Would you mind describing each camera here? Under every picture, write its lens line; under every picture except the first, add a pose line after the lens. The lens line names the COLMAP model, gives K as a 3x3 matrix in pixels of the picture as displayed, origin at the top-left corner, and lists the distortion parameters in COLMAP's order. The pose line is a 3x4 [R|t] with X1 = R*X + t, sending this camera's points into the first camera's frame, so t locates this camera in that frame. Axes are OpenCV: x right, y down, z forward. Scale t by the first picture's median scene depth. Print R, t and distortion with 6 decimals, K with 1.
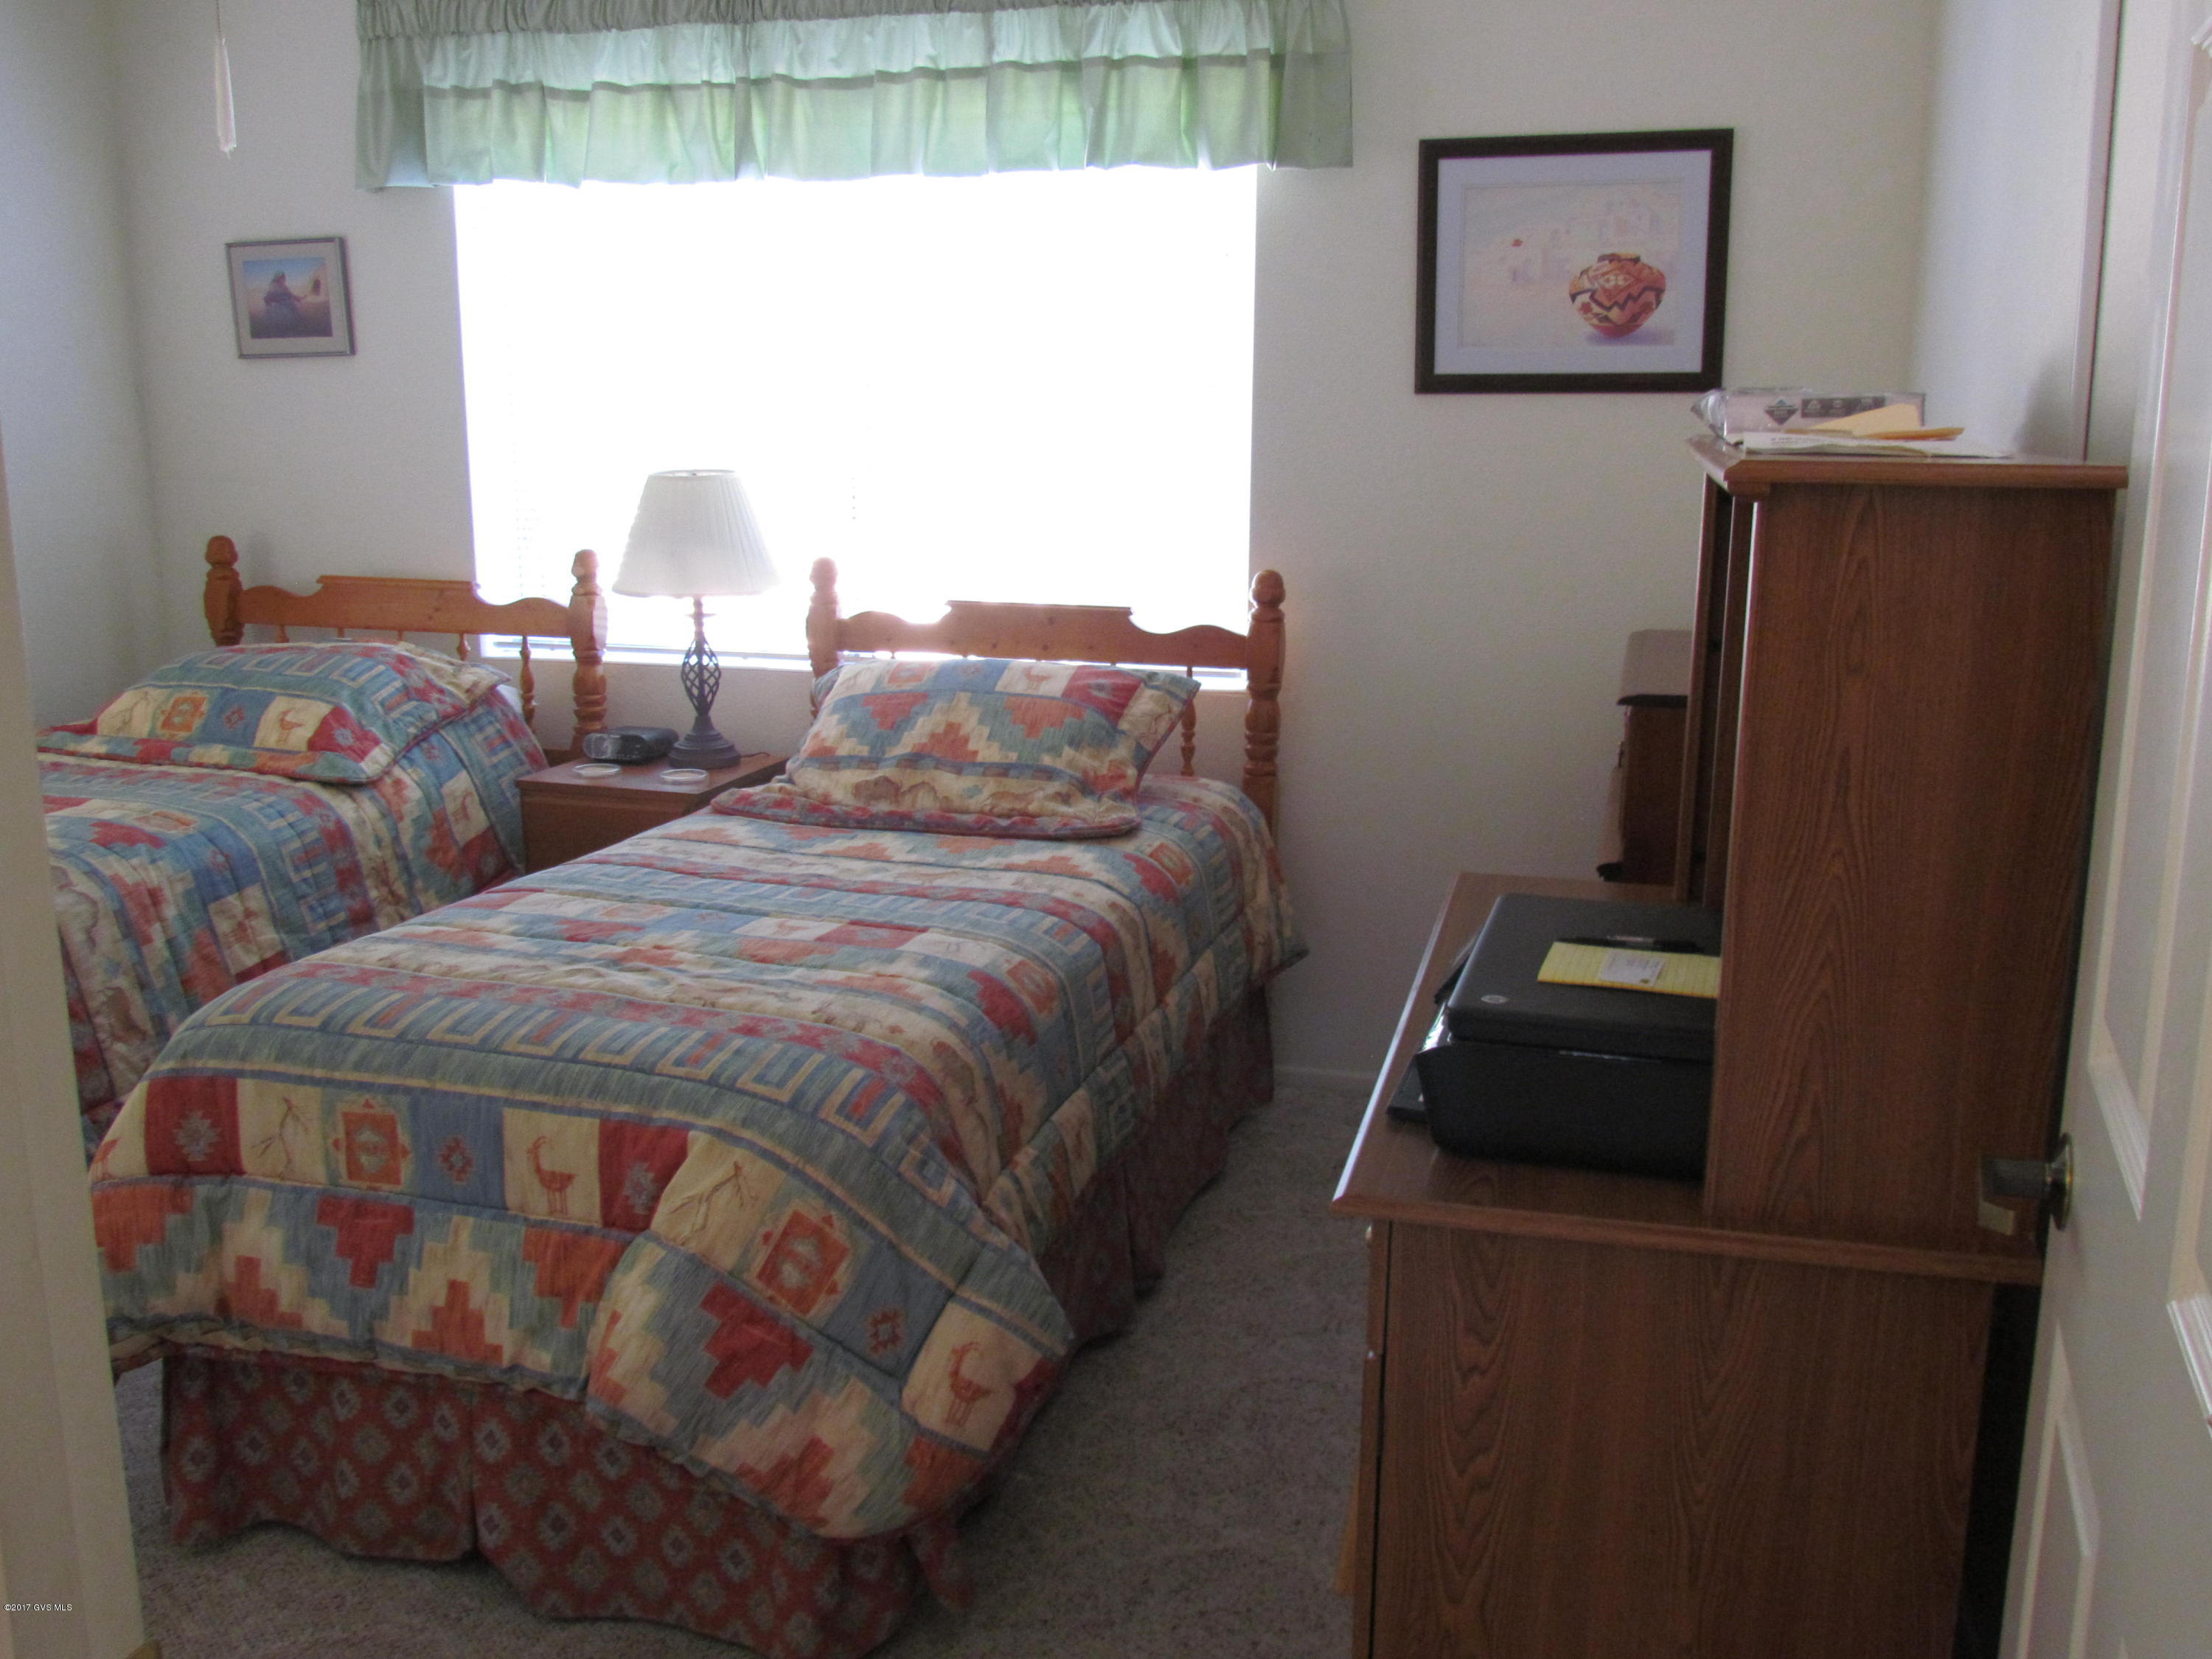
lens RADIAL K [[1908.9, 0, 1119.4], [0, 1908.9, 836.2], [0, 0, 1]] dist [-0.069781, 0.049693]
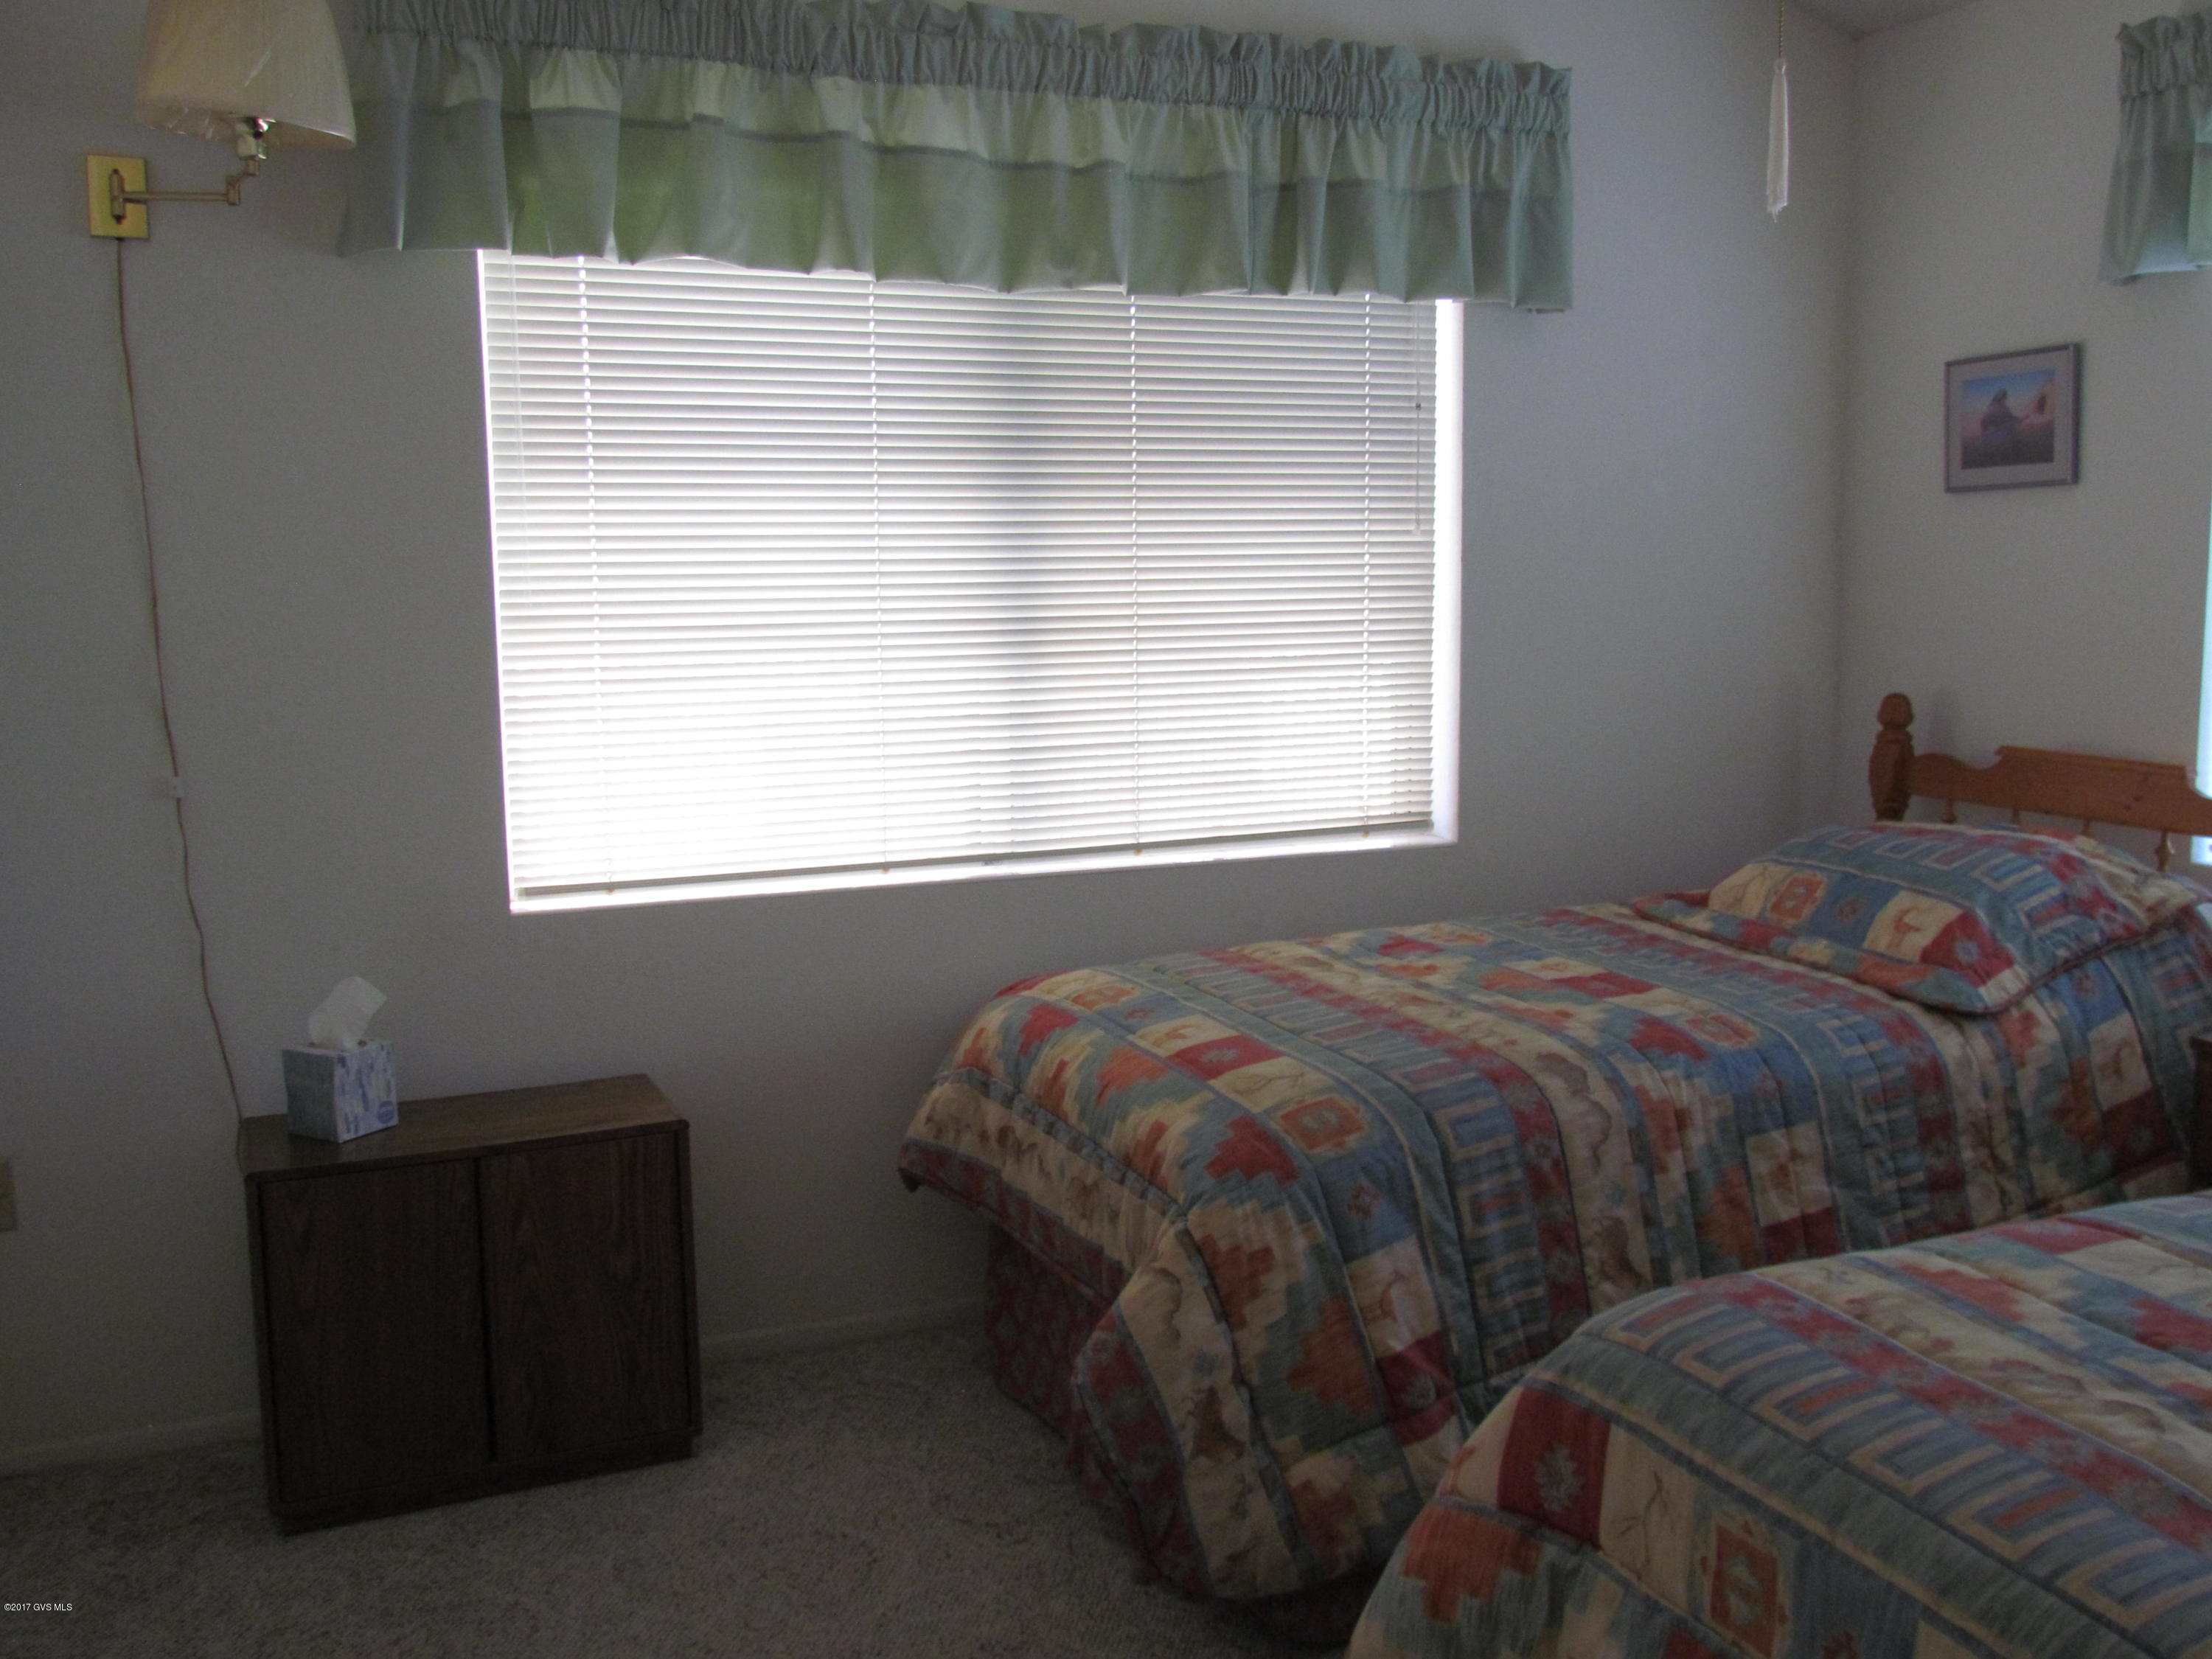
lens RADIAL K [[1908.9, 0, 1119.4], [0, 1908.9, 836.2], [0, 0, 1]] dist [-0.069781, 0.049693]
pose [[0.620282, 0.092696, -0.778882, -0.014485], [-0.149831, 0.988710, -0.001654, -0.048567], [0.769936, 0.117727, 0.627168, 0.225793]]
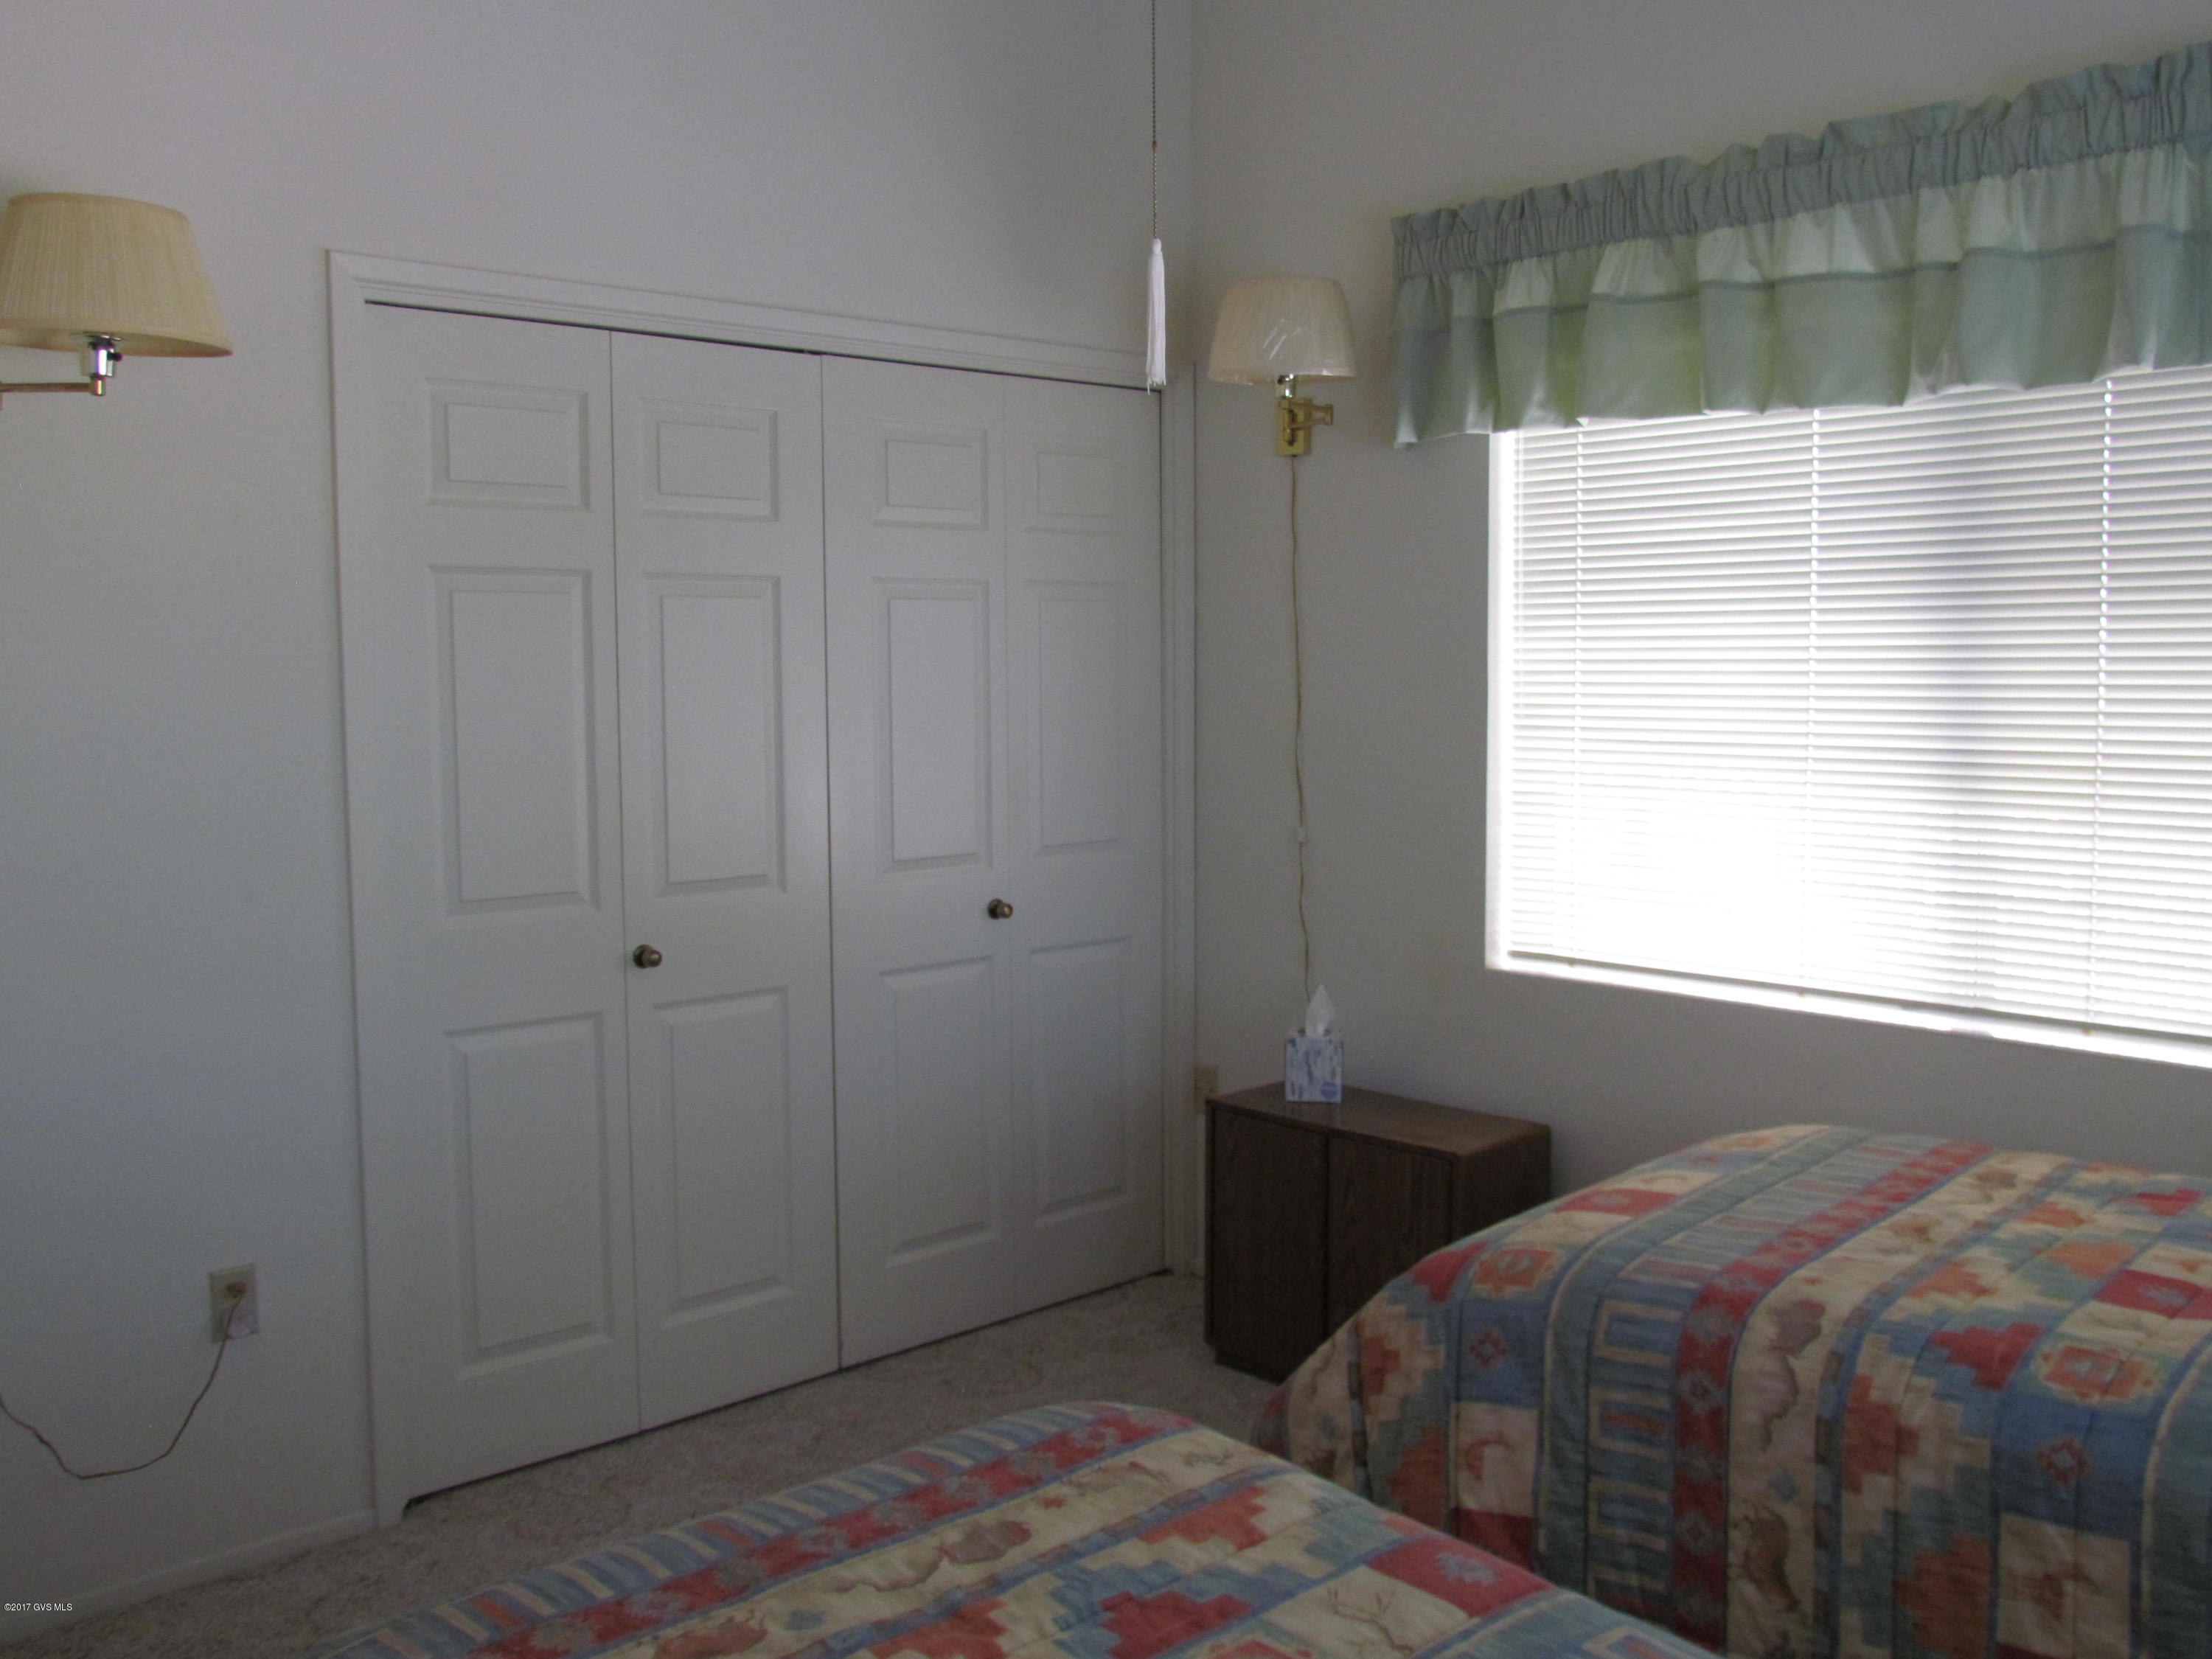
lens RADIAL K [[1908.9, 0, 1119.4], [0, 1908.9, 836.2], [0, 0, 1]] dist [-0.069781, 0.049693]
pose [[-0.536994, 0.067424, -0.840887, 0.144540], [-0.181604, 0.964190, 0.193283, -0.217940], [0.823807, 0.256501, -0.505519, 0.936576]]
